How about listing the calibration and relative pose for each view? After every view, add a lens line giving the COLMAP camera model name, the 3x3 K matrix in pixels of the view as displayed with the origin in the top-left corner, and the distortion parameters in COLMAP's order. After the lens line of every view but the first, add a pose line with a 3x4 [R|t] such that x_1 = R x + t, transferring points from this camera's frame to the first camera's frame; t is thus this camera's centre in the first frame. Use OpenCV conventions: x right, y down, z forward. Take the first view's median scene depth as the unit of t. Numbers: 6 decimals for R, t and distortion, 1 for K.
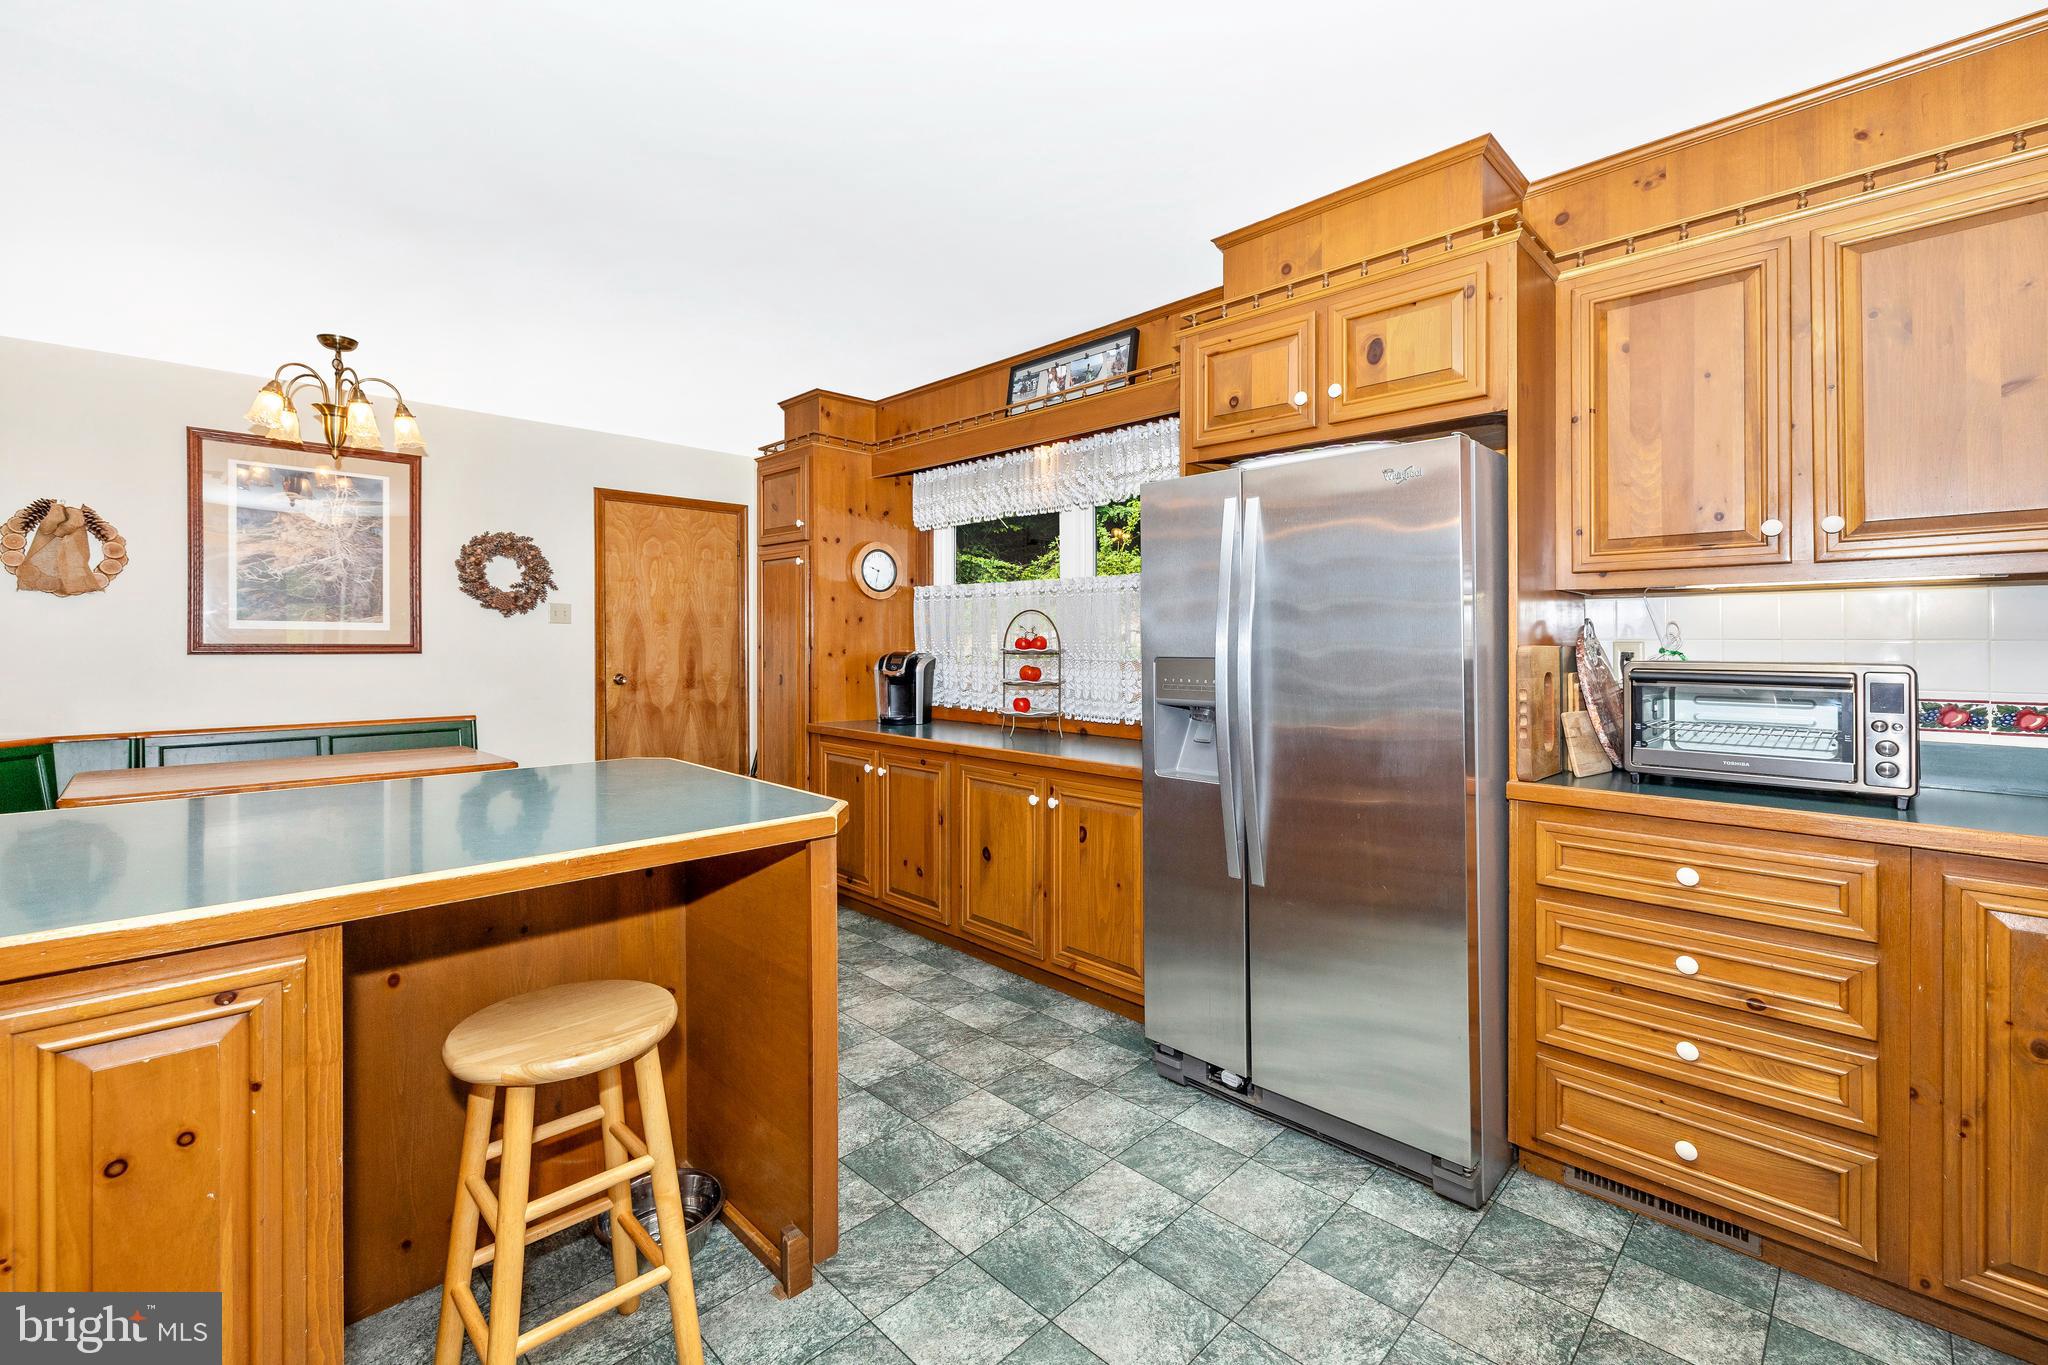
lens RADIAL K [[859.1, 0, 1048.4], [0, 859.1, 629.9], [0, 0, 1]] dist [-0.001265, -0.000922]
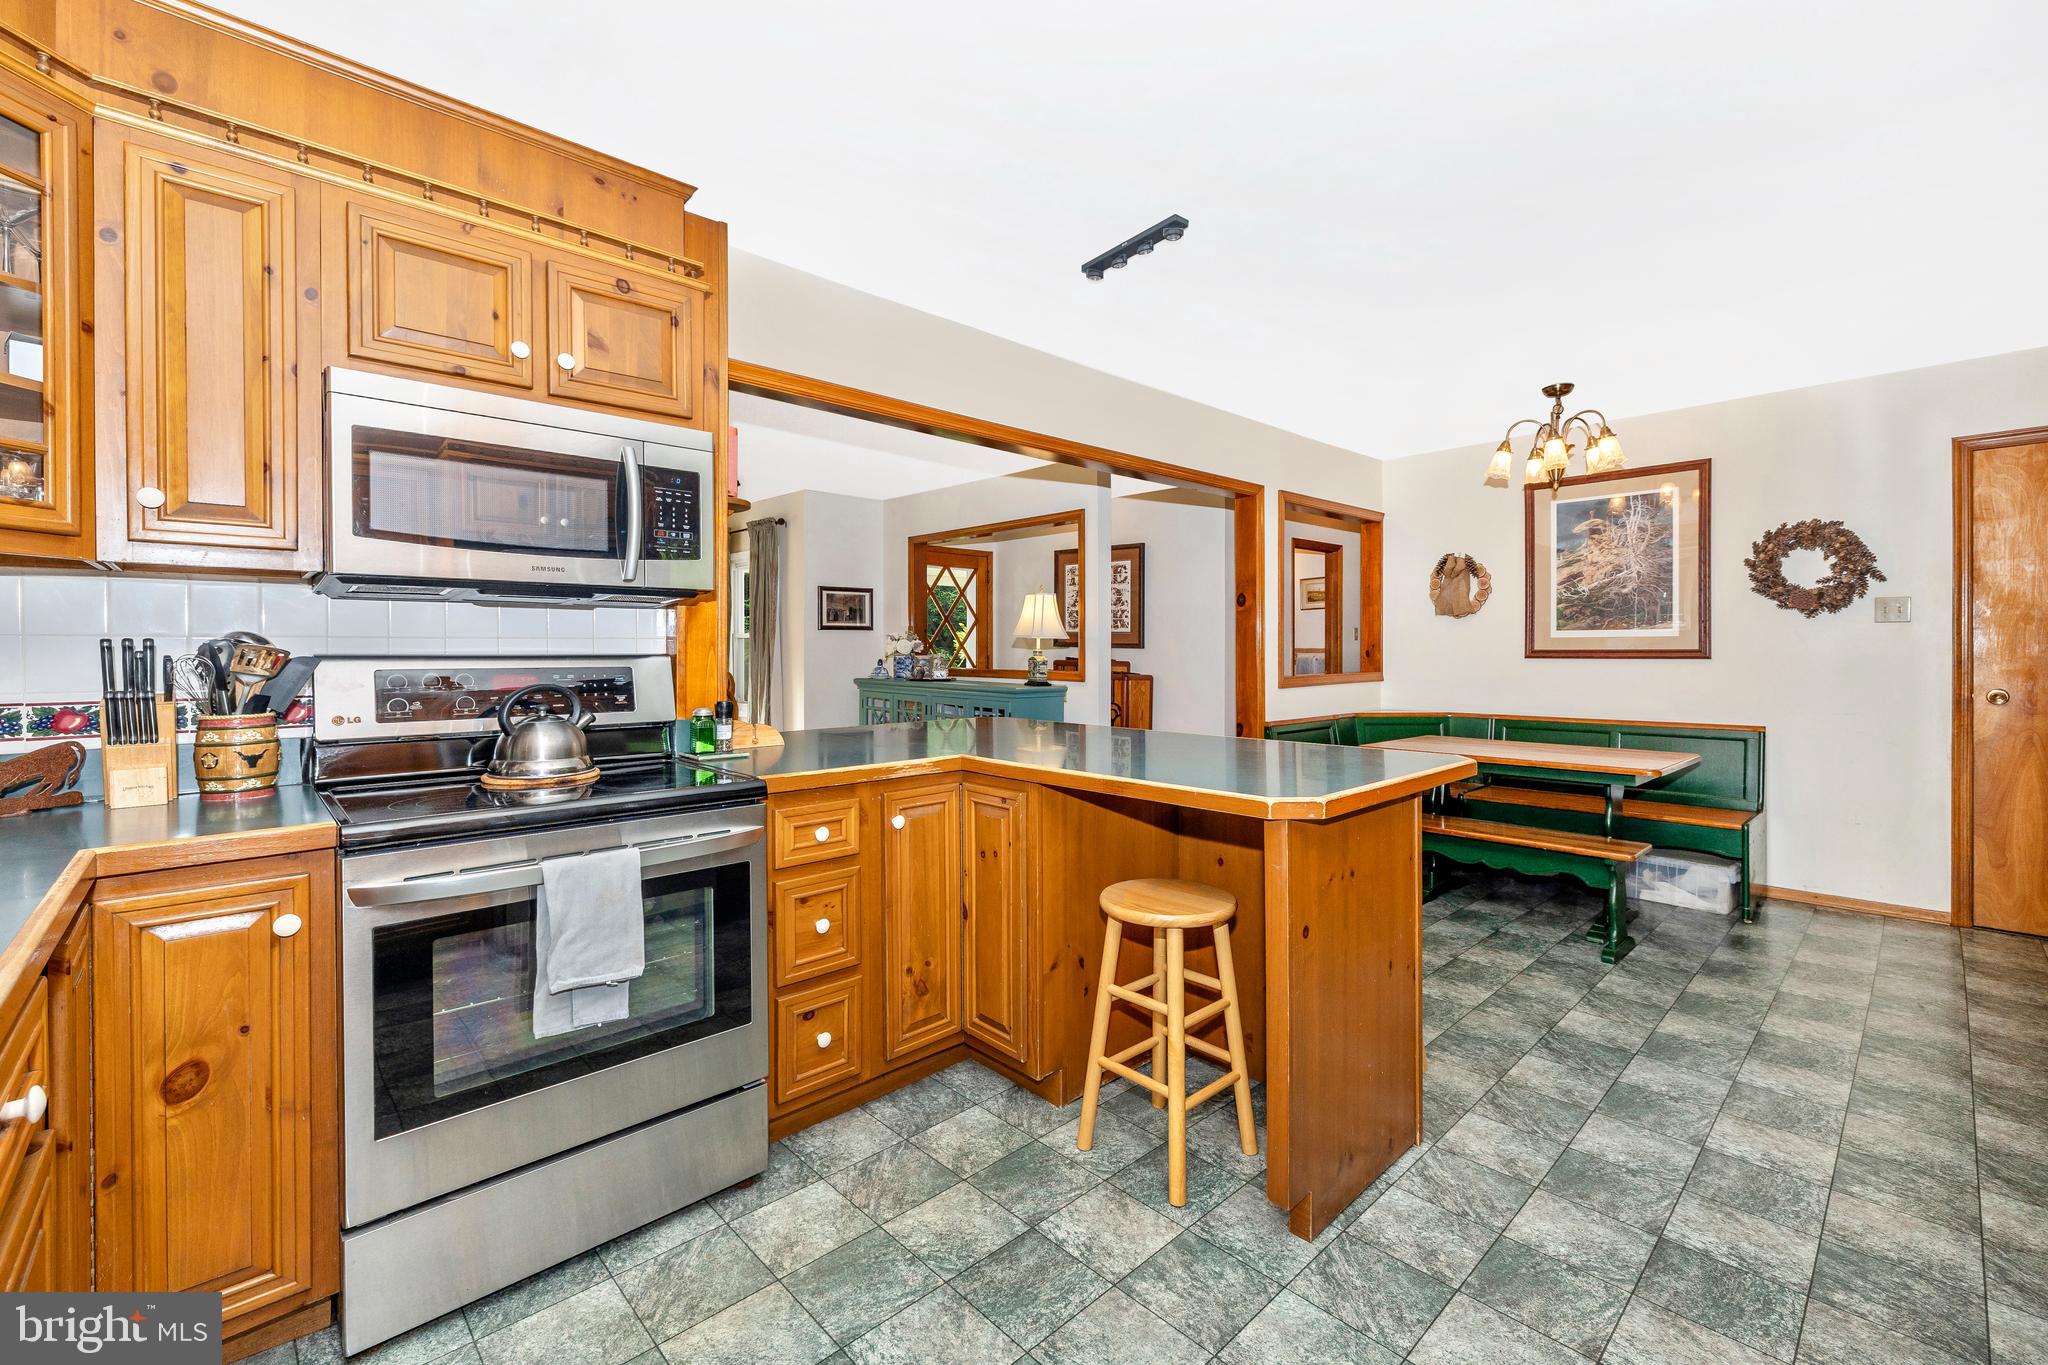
lens RADIAL K [[859.1, 0, 1021.5], [0, 859.1, 673.3], [0, 0, 1]] dist [-0.001265, -0.000922]
pose [[-0.058503, 0.023944, -0.998000, 0.366230], [0.021510, 0.999510, 0.022719, 0.005835], [0.998055, -0.020138, -0.058989, 0.322530]]
